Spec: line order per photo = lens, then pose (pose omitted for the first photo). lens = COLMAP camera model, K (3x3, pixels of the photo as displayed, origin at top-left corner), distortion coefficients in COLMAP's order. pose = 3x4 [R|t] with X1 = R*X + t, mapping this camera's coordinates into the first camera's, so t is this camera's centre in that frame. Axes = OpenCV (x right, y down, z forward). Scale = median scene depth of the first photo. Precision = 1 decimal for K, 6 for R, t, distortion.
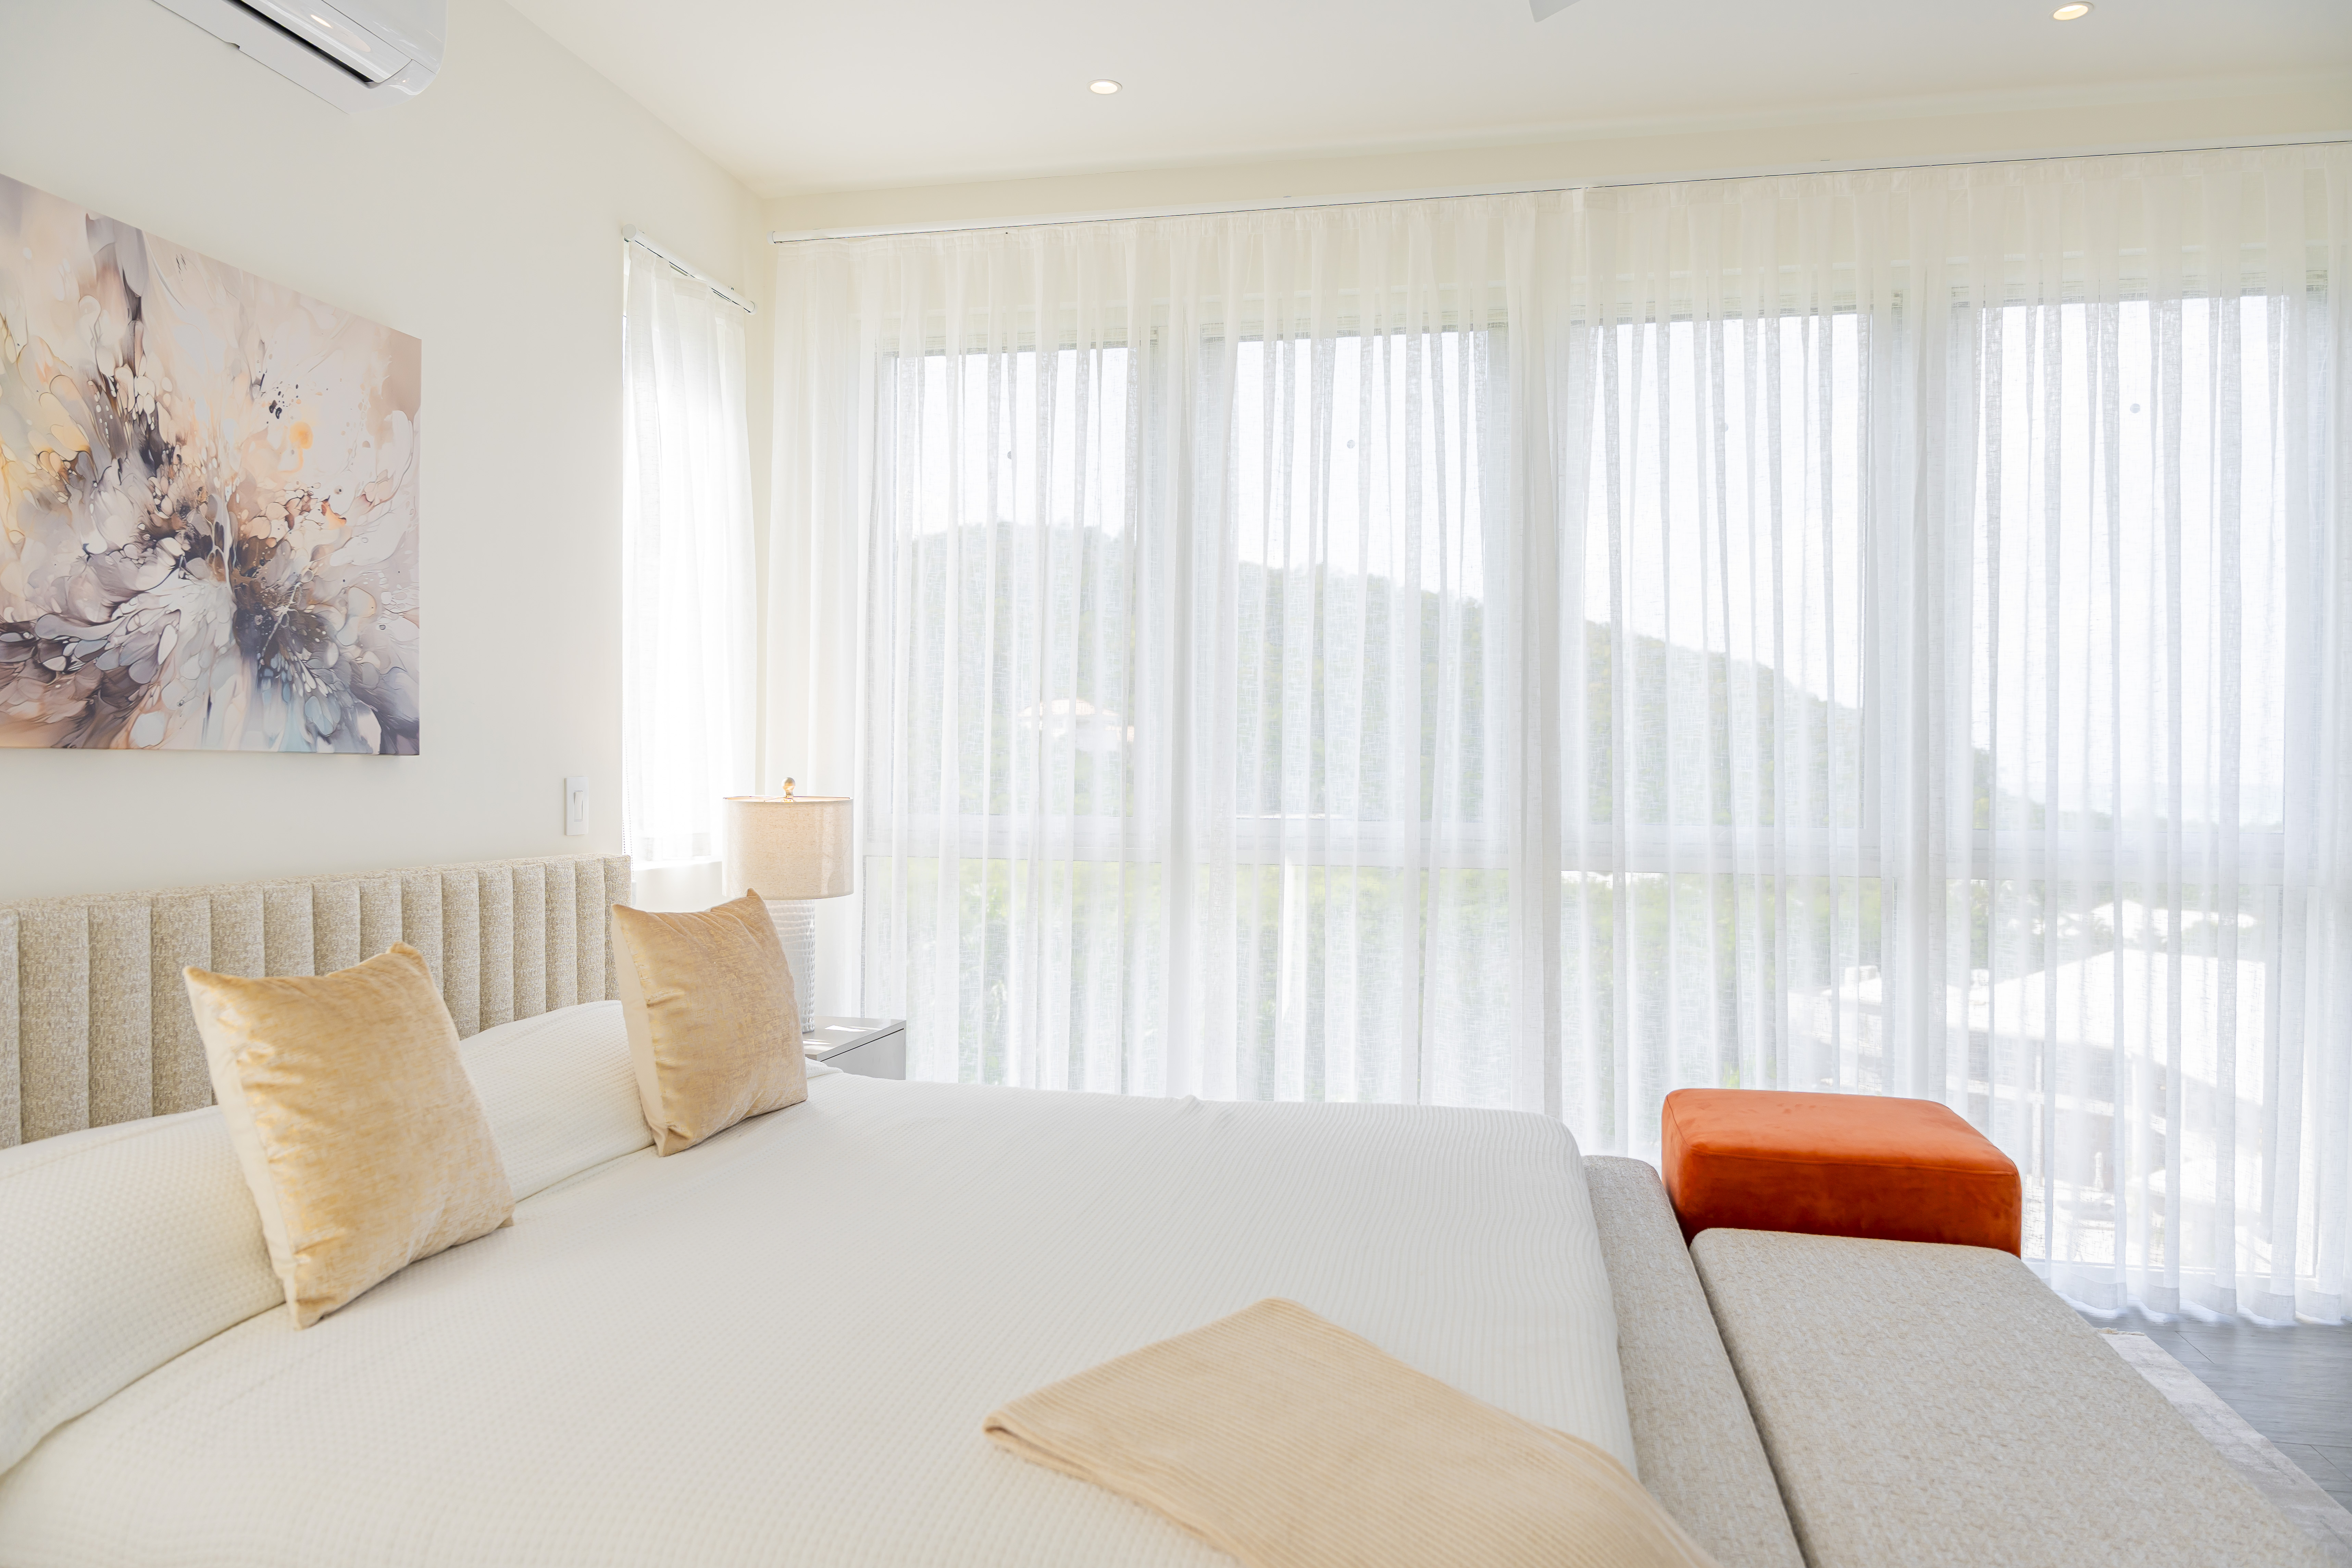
lens RADIAL K [[1590.8, 0, 1184.7], [0, 1590.8, 774.9], [0, 0, 1]] dist [0.004841, -0.014581]
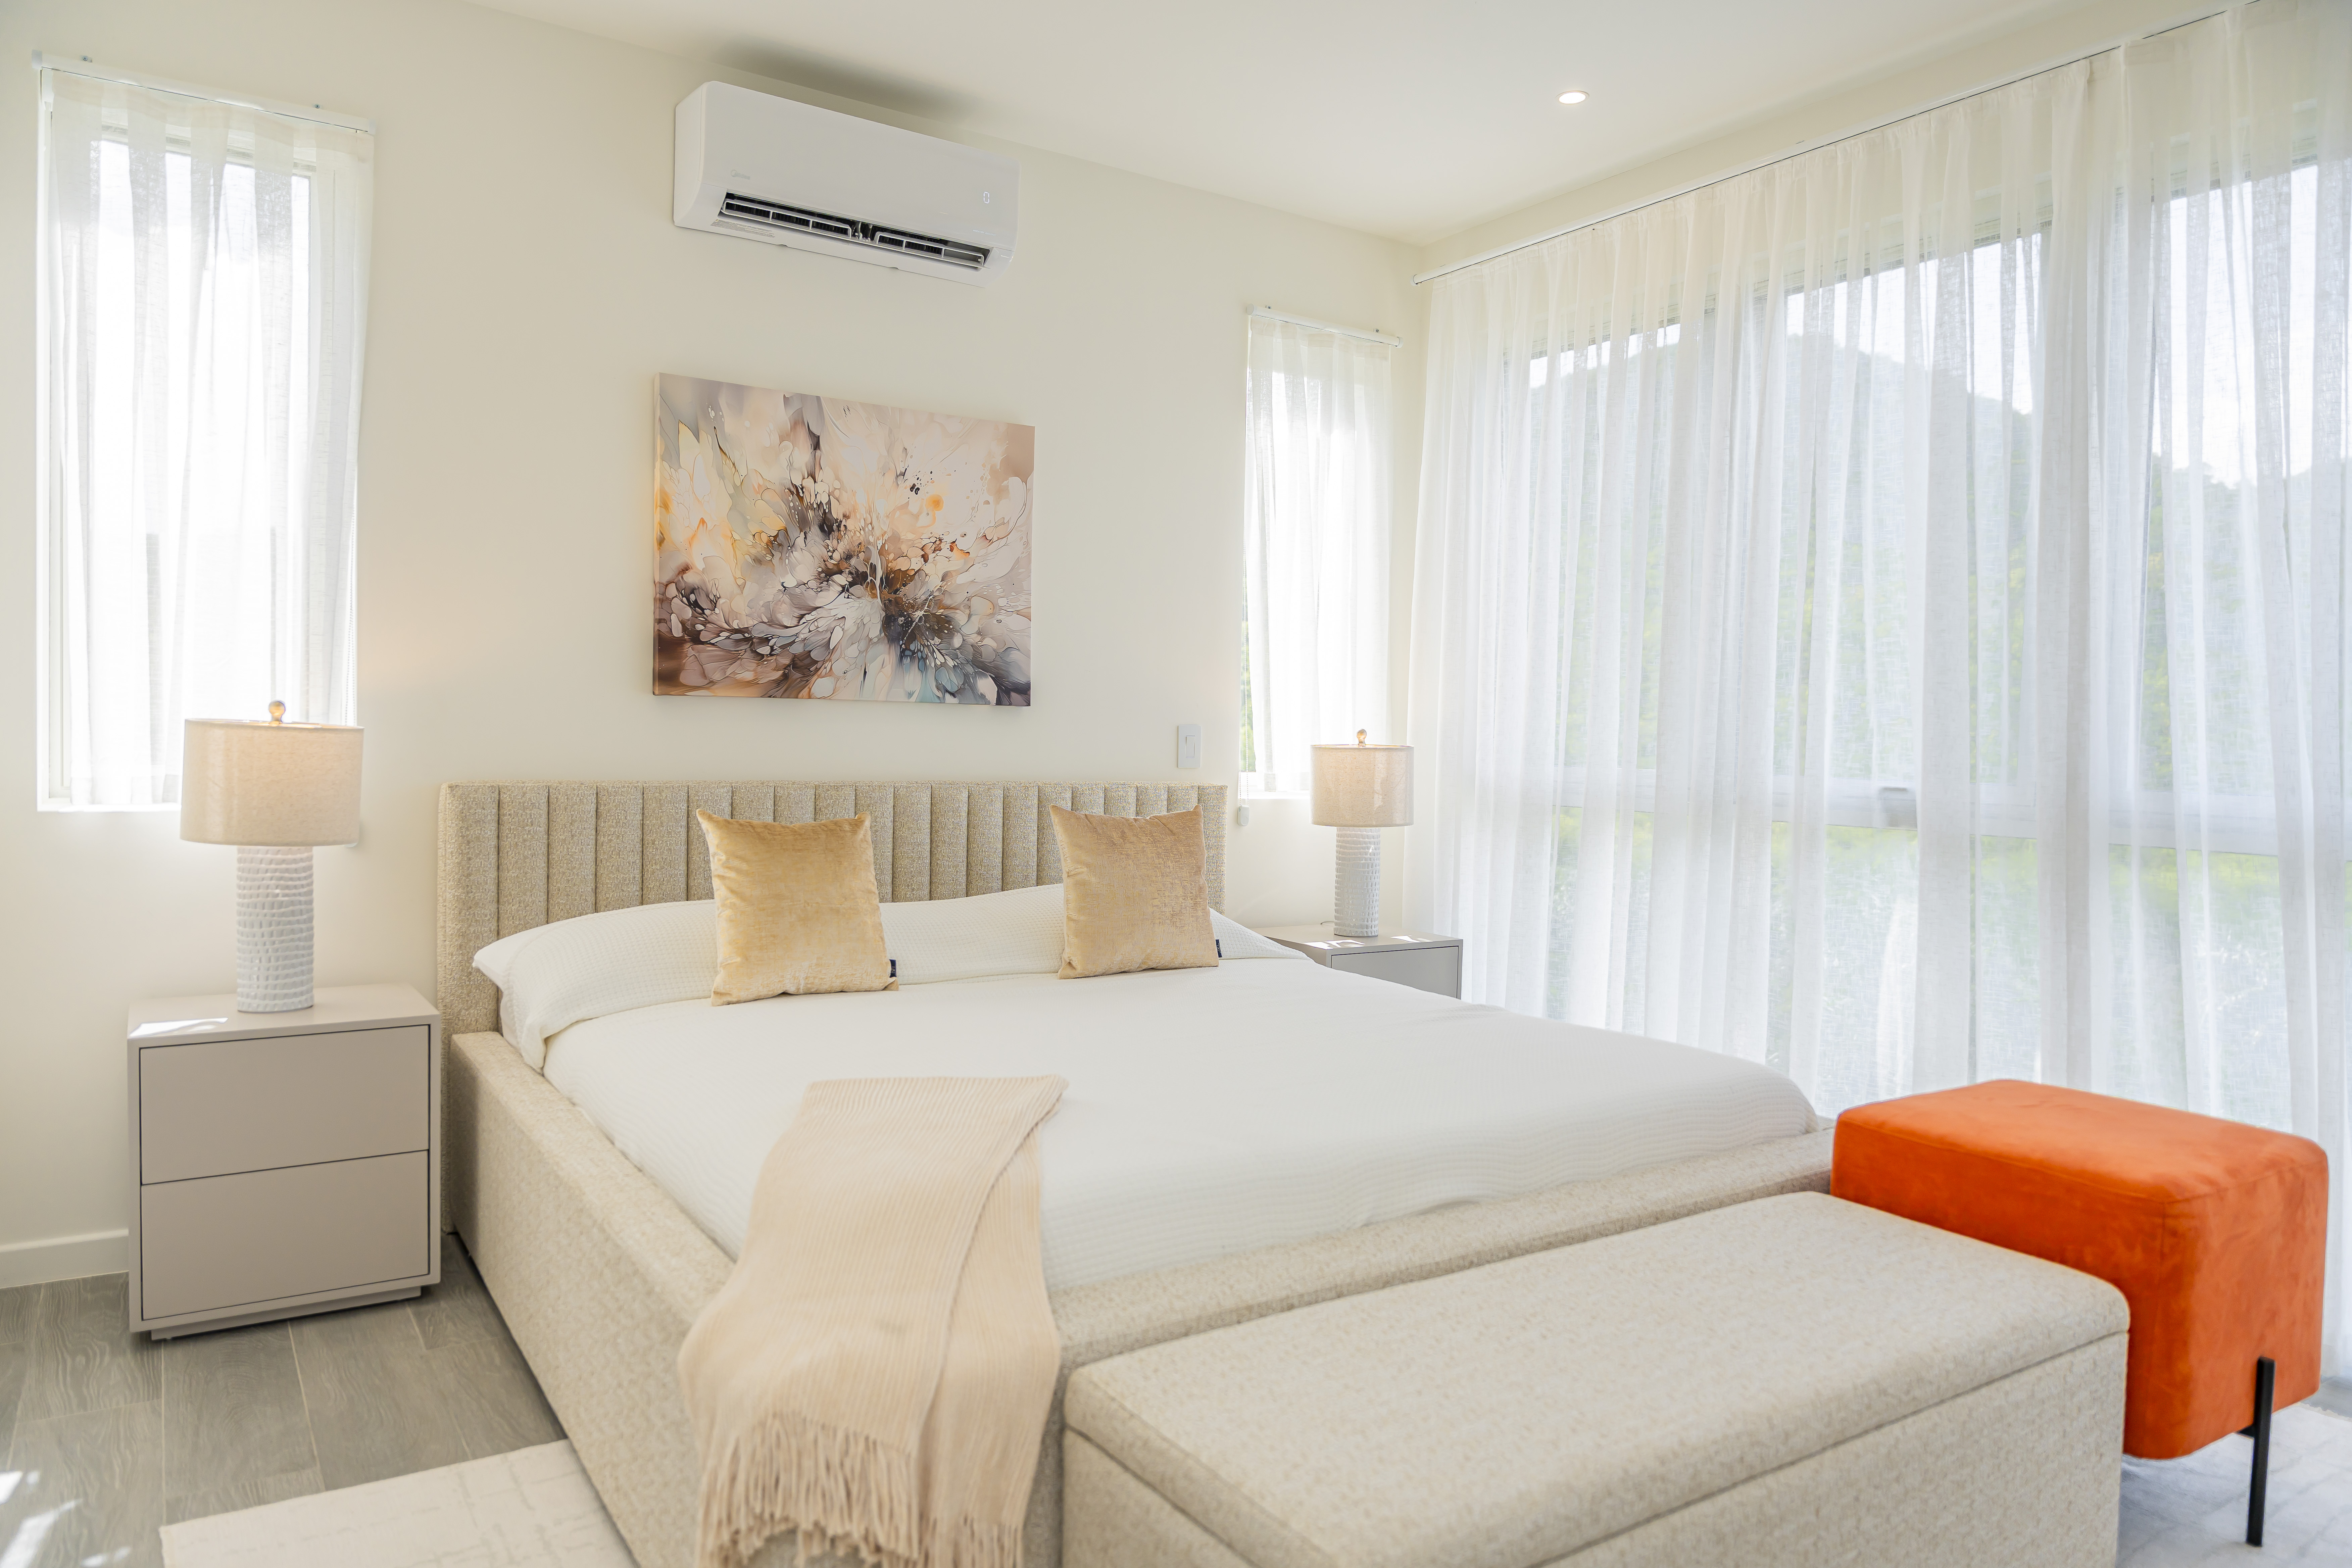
lens RADIAL K [[1590.8, 0, 1197.6], [0, 1590.8, 783.2], [0, 0, 1]] dist [0.004841, -0.014581]
pose [[0.702342, 0.029227, -0.711240, 0.781383], [-0.017525, 0.999564, 0.023769, 0.024544], [0.711624, -0.004229, 0.702548, 0.071127]]
